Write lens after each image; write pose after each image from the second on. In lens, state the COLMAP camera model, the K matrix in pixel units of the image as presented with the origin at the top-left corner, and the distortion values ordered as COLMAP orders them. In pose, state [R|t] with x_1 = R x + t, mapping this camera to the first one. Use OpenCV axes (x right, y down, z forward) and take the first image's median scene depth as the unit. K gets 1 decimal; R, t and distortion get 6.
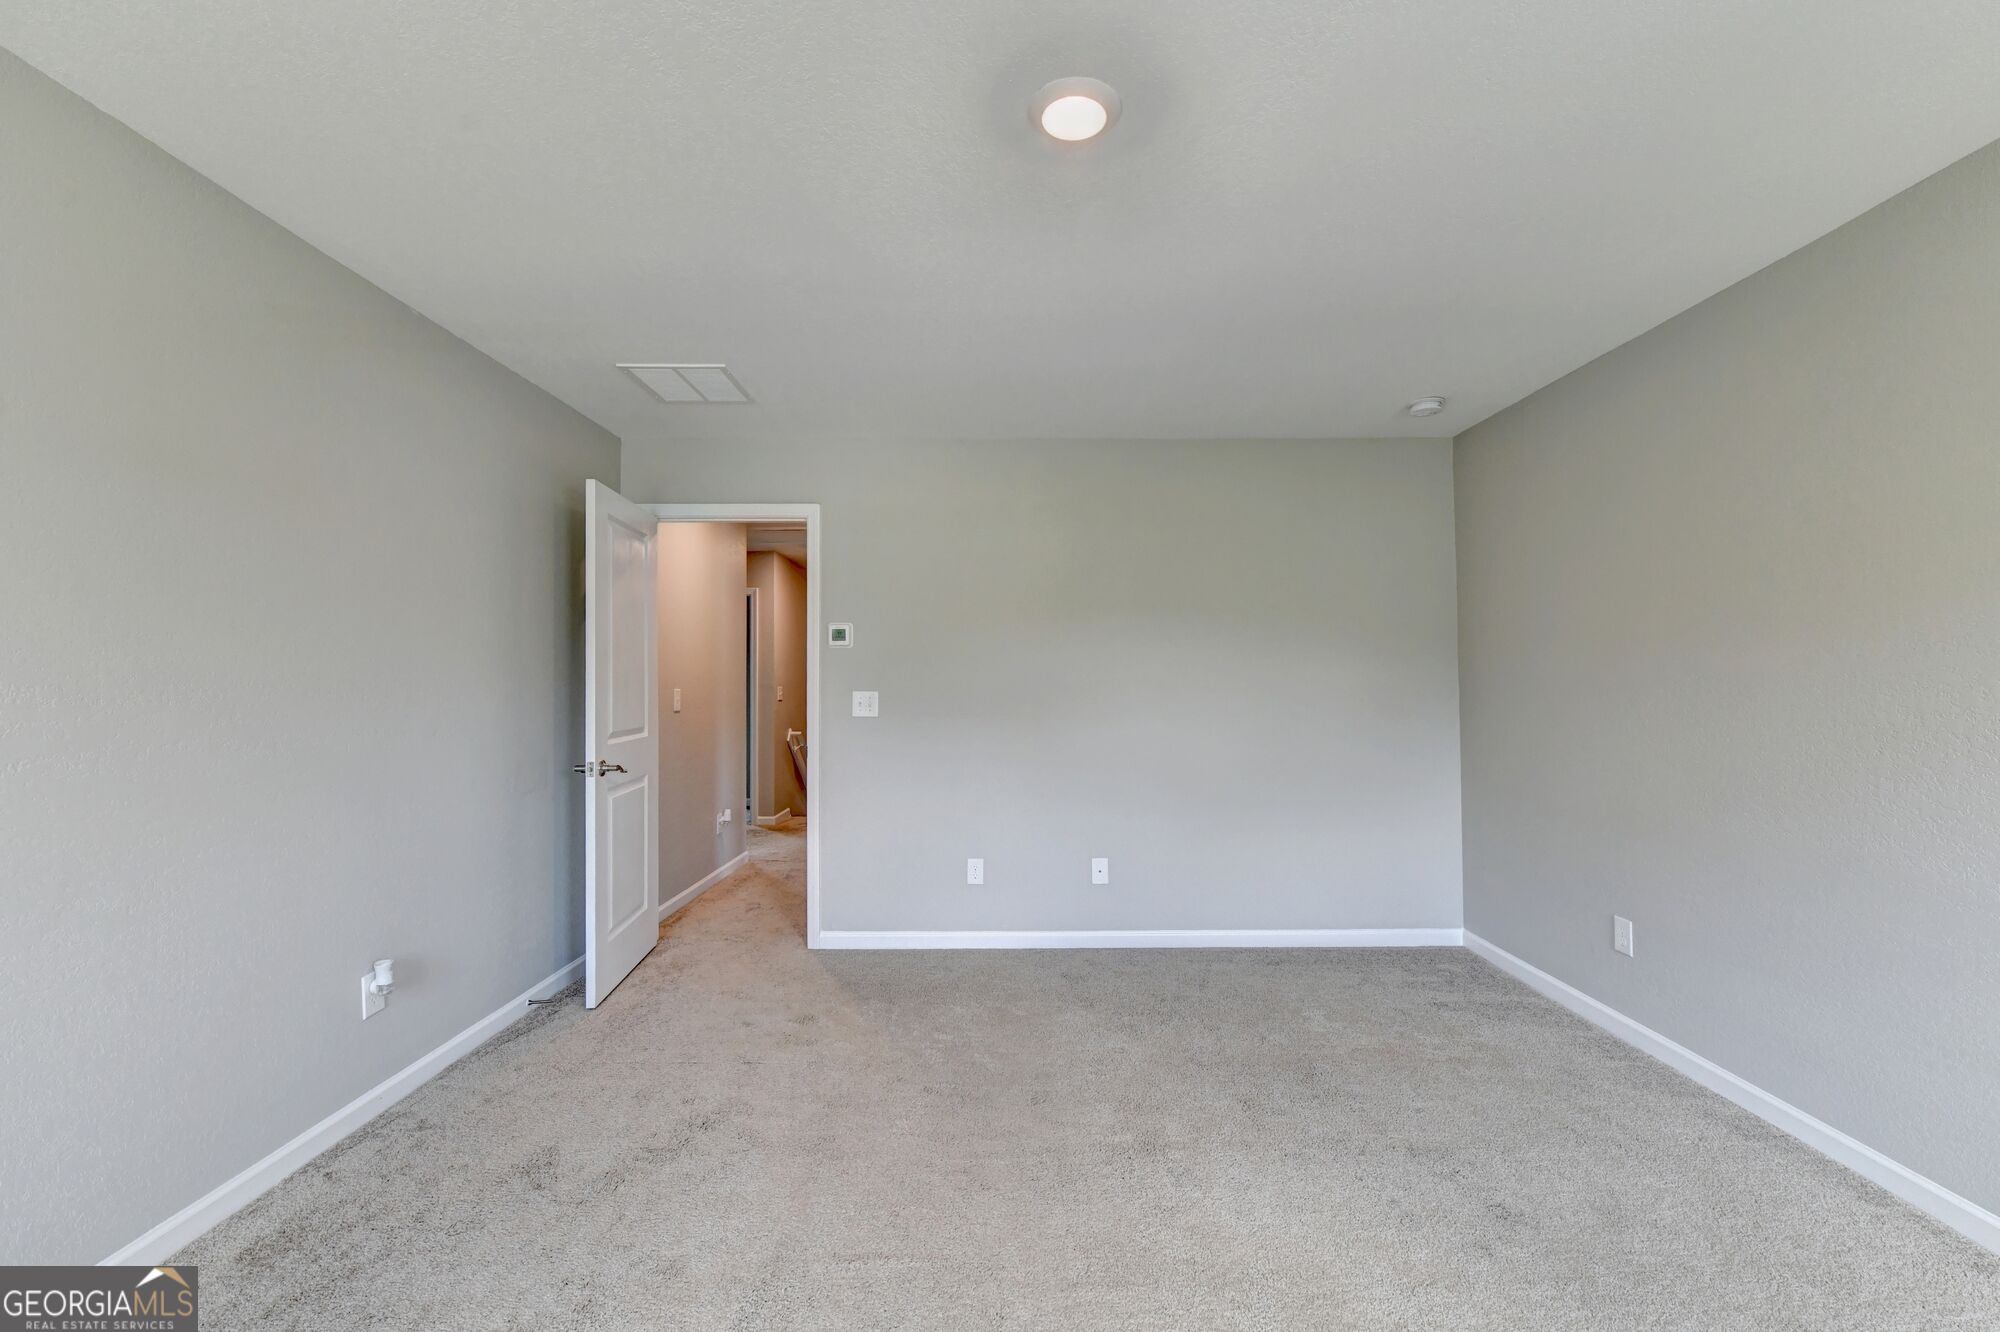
lens RADIAL K [[813.3, 0, 999.6], [0, 813.3, 672.2], [0, 0, 1]] dist [-0.005976, -0.001438]
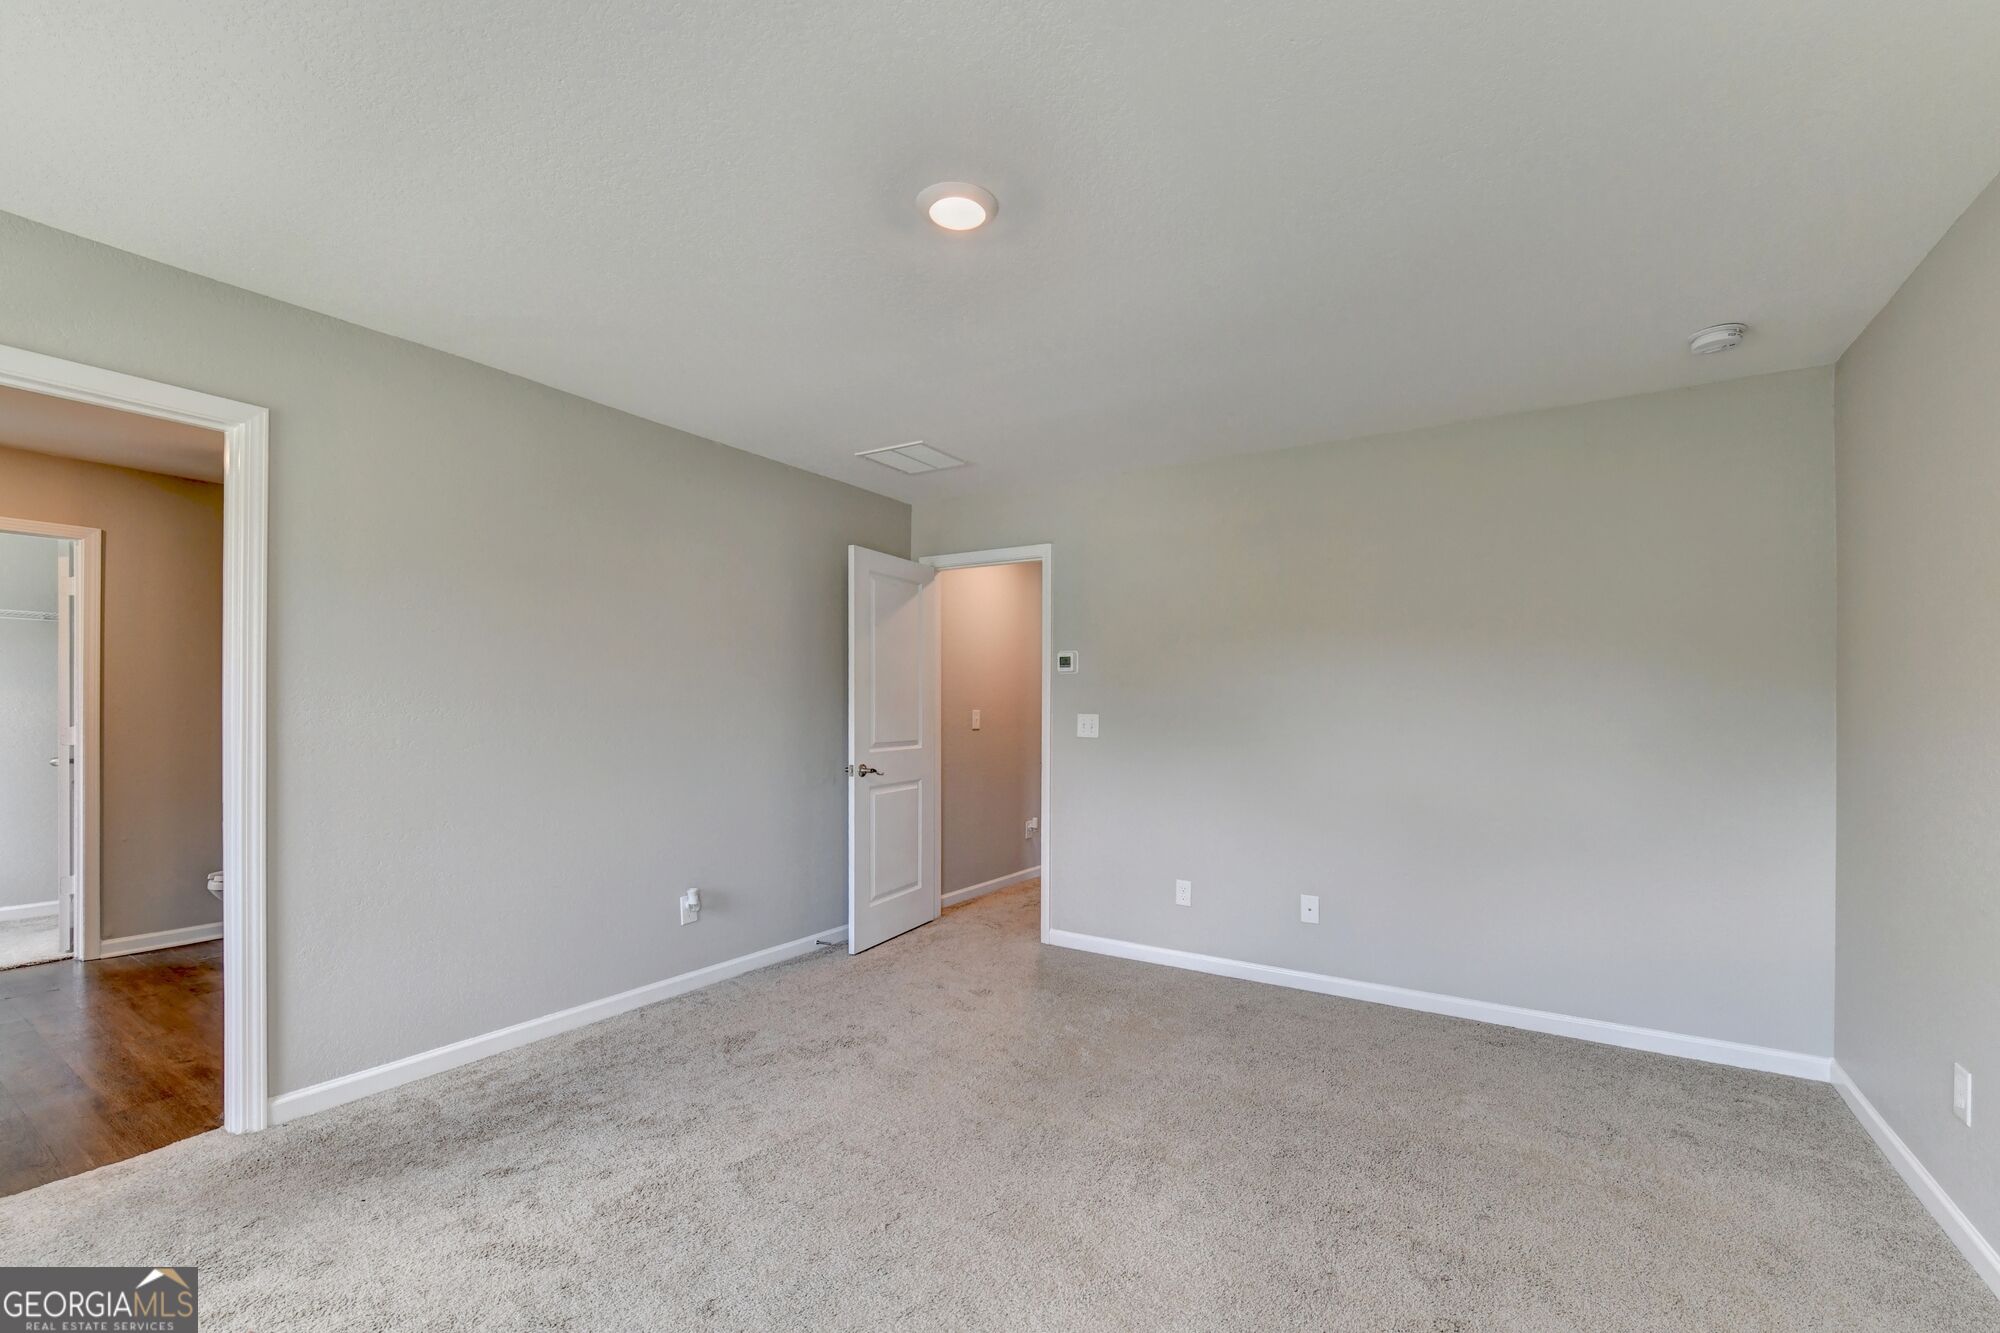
lens RADIAL K [[813.3, 0, 981.7], [0, 813.3, 713.3], [0, 0, 1]] dist [-0.005976, -0.001438]
pose [[0.847809, 0.013261, -0.530135, 0.346995], [-0.002476, 0.999775, 0.021049, 0.000805], [0.530295, -0.016533, 0.847652, 0.013407]]
